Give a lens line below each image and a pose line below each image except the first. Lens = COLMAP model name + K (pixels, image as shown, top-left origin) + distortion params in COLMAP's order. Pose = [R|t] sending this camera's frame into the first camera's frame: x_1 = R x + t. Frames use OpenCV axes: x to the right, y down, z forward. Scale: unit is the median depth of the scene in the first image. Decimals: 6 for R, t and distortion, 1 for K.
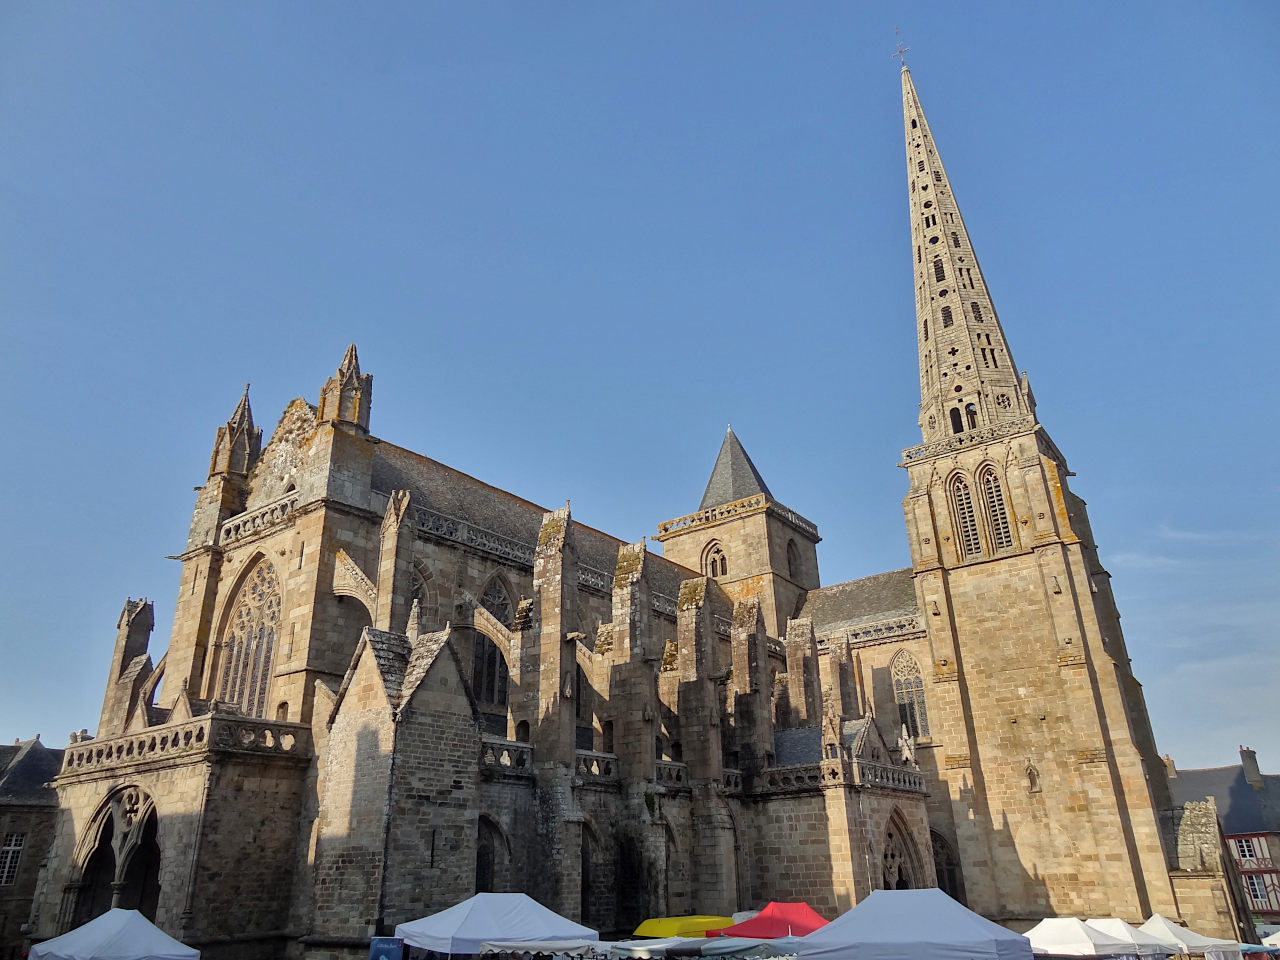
lens RADIAL K [[906.8, 0, 641.1], [0, 906.8, 475.3], [0, 0, 1]] dist [-0.007247, -0.003059]
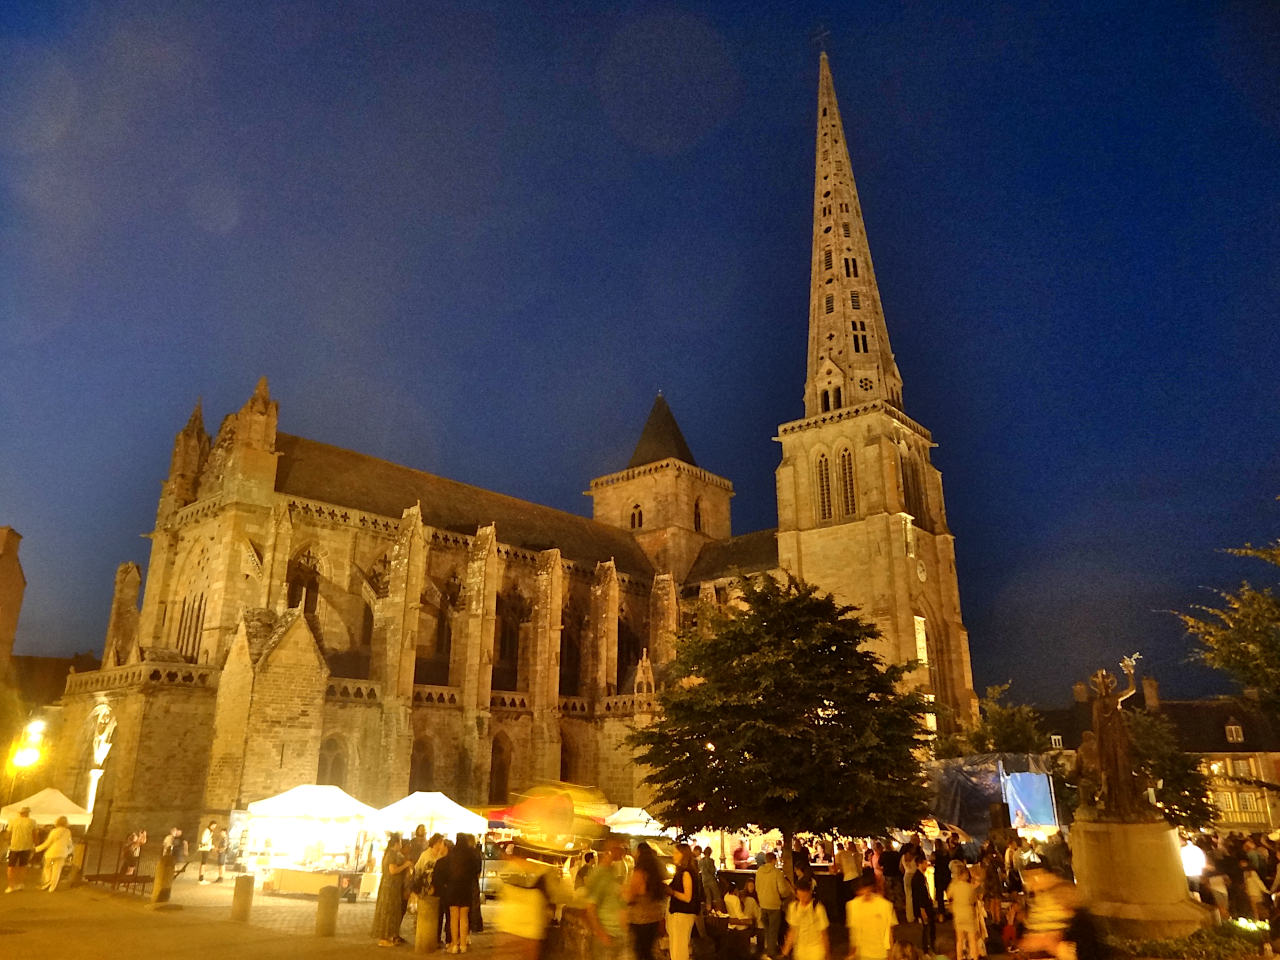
lens RADIAL K [[906.8, 0, 639.3], [0, 906.8, 486.0], [0, 0, 1]] dist [-0.007247, -0.003059]
pose [[0.997031, 0.004313, -0.076885, 0.347661], [0.004428, 0.993568, 0.113154, -0.144526], [0.076879, -0.113159, 0.990598, -0.284160]]
